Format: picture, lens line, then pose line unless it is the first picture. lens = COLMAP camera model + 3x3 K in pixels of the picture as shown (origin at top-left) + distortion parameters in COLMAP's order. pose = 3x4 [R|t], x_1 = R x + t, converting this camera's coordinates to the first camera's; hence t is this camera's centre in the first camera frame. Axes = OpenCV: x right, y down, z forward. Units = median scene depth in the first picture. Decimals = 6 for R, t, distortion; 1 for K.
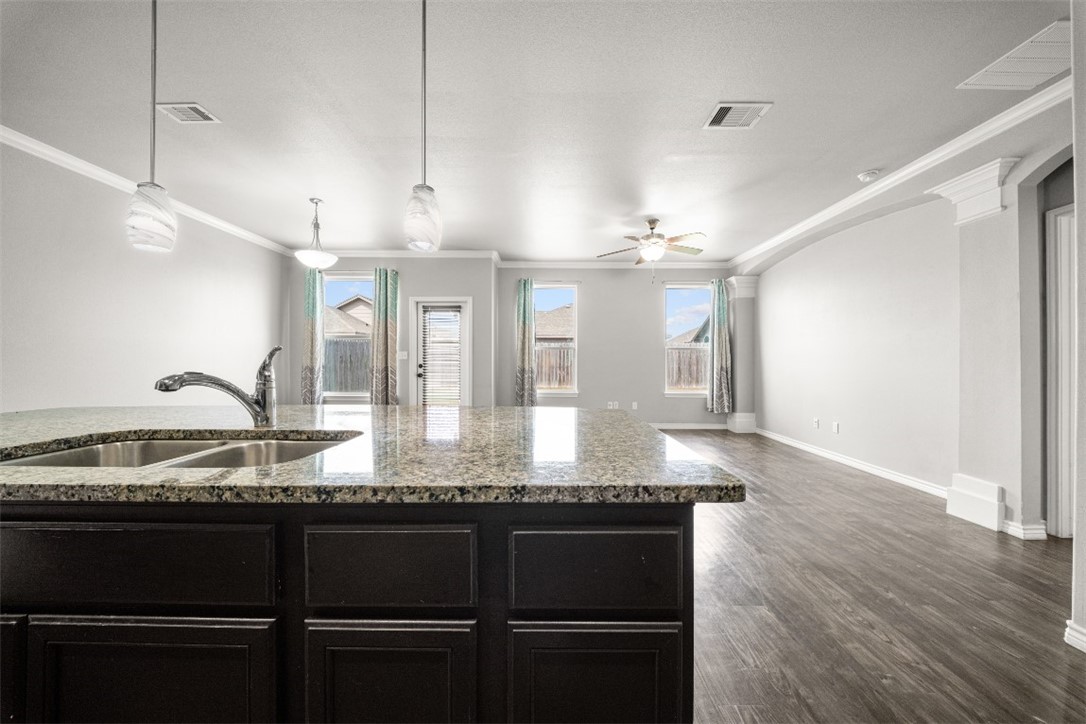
lens RADIAL K [[378.8, 0, 547.7], [0, 378.8, 362.6], [0, 0, 1]] dist [0.000528, -0.000095]
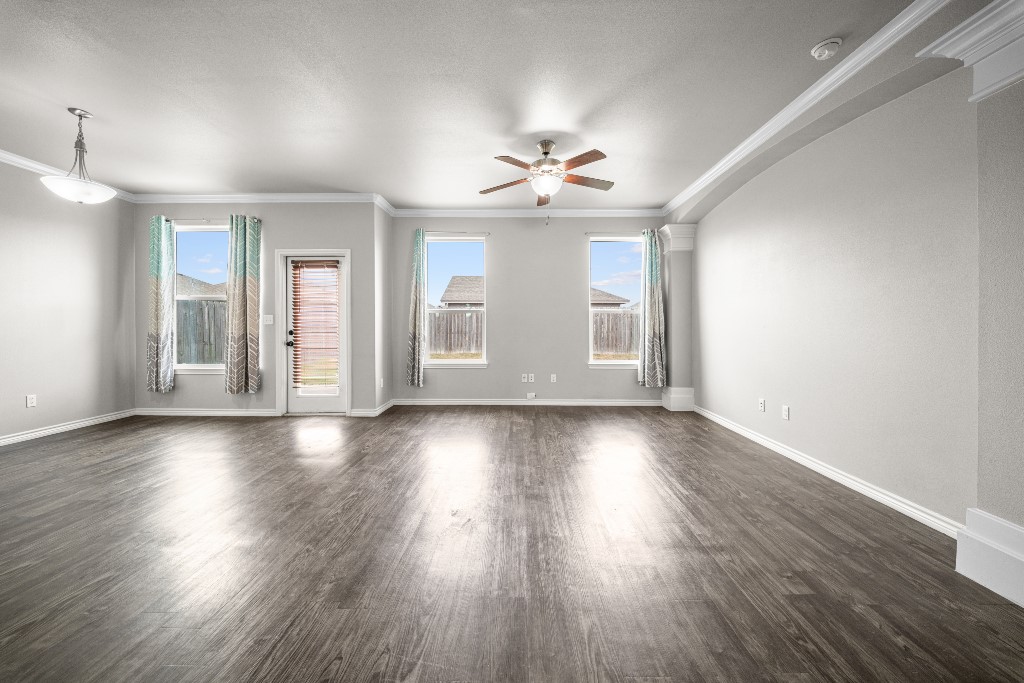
lens RADIAL K [[364.2, 0, 515.8], [0, 364.2, 328.7], [0, 0, 1]] dist [-0.001502, -0.000320]
pose [[0.999944, -0.002937, -0.010142, 0.172968], [0.002951, 0.999995, 0.001412, 0.000754], [0.010138, -0.001441, 0.999948, 0.202485]]
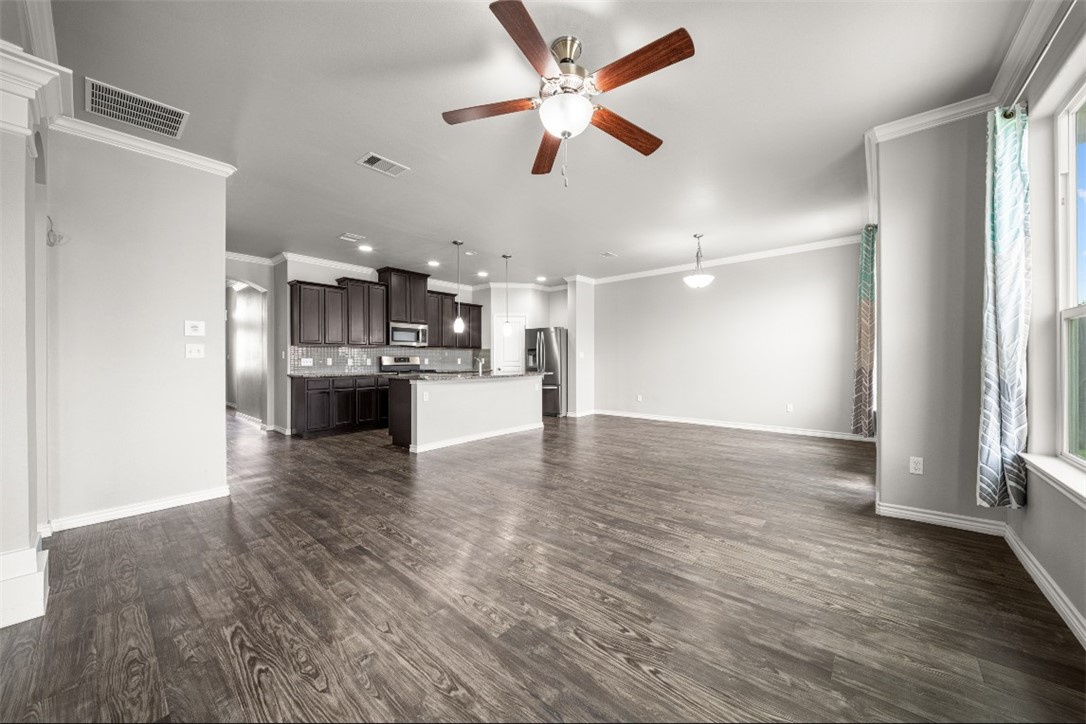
lens RADIAL K [[387.3, 0, 551.1], [0, 387.3, 361.0], [0, 0, 1]] dist [-0.000309, 0.000000]
pose [[-0.643668, 0.003287, -0.765298, 0.503485], [0.000765, 0.999993, 0.003651, -0.003057], [0.765304, 0.001765, -0.643666, 1.007071]]
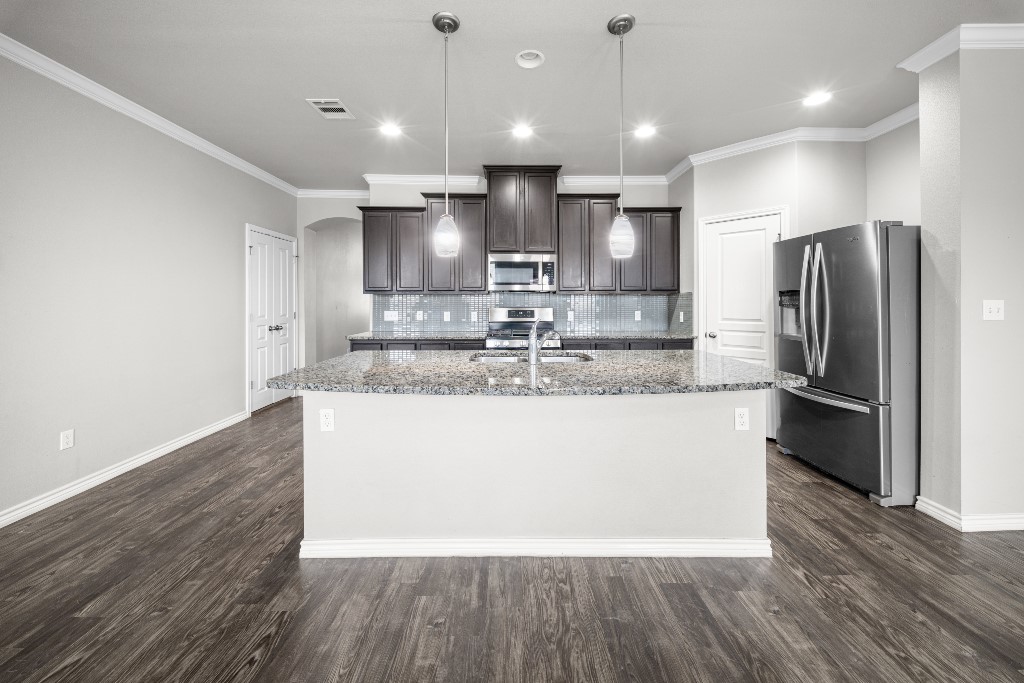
lens RADIAL K [[373.9, 0, 512.6], [0, 373.9, 301.9], [0, 0, 1]] dist [-0.005537, -0.000392]
pose [[-0.999993, 0.000183, -0.003699, -0.132933], [0.000193, 0.999997, -0.002564, -0.024647], [0.003699, -0.002565, -0.999990, 0.574938]]
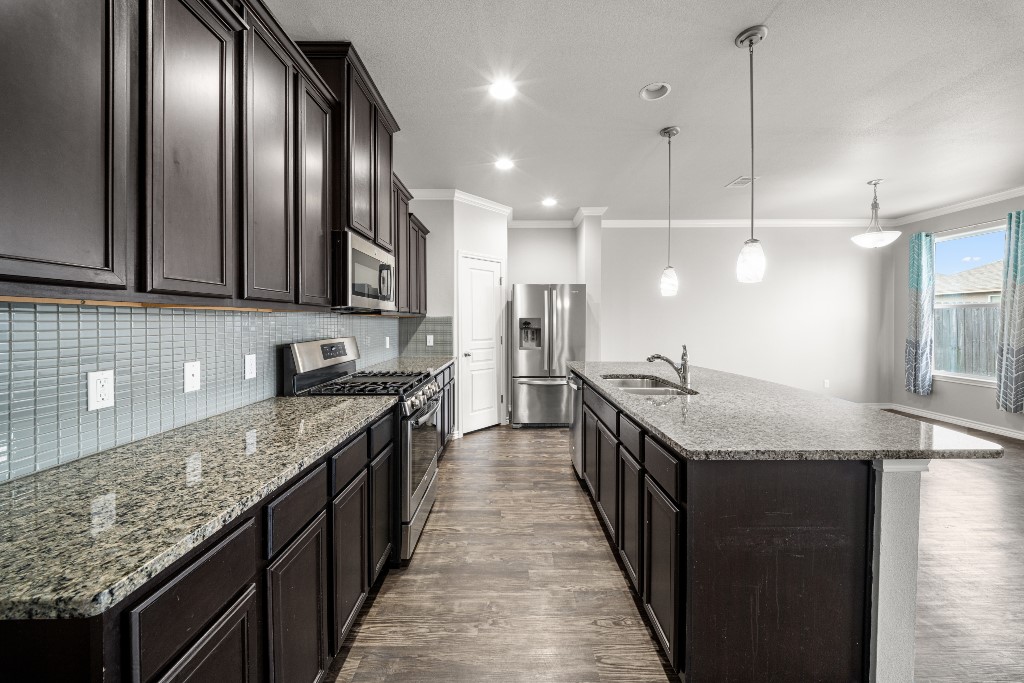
lens RADIAL K [[360.4, 0, 508.8], [0, 360.4, 326.8], [0, 0, 1]] dist [0.000389, -0.003394]
pose [[-0.003071, 0.013007, -0.999911, 0.247263], [0.000061, 0.999915, 0.013007, -0.033578], [0.999995, -0.000021, -0.003072, 0.012743]]
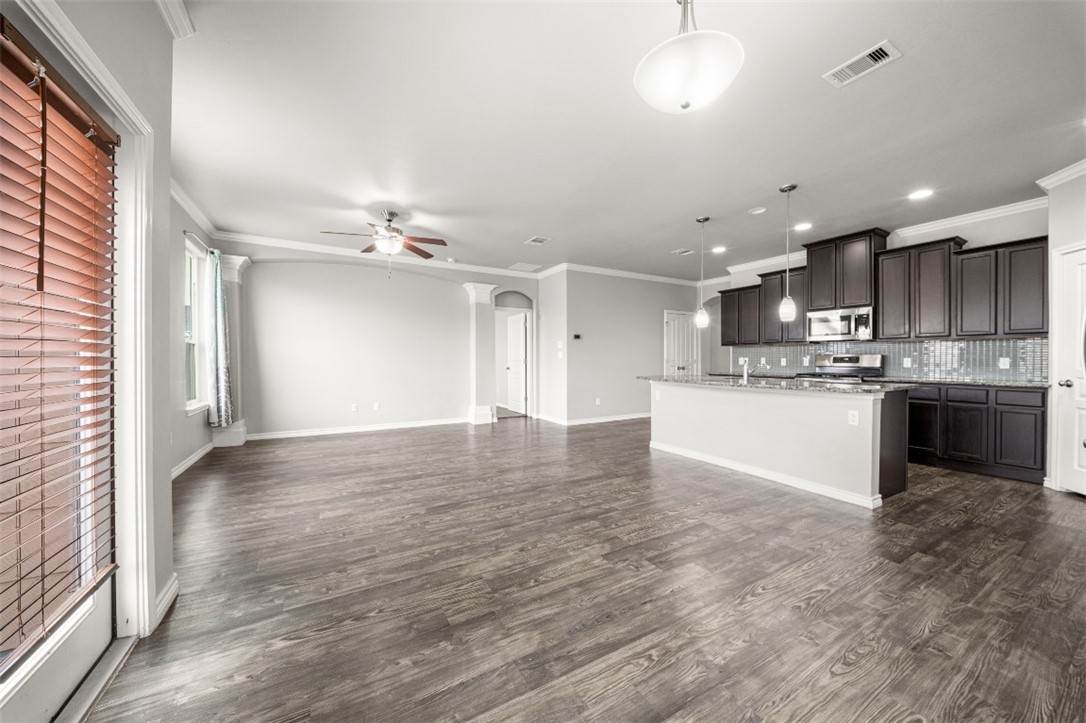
lens RADIAL K [[384.9, 0, 543.0], [0, 384.9, 361.5], [0, 0, 1]] dist [-0.006349, -0.000130]
pose [[-0.486332, -0.006868, 0.873747, -0.597675], [-0.001012, 0.999973, 0.007296, -0.004437], [-0.873774, 0.002664, -0.486326, 0.890155]]
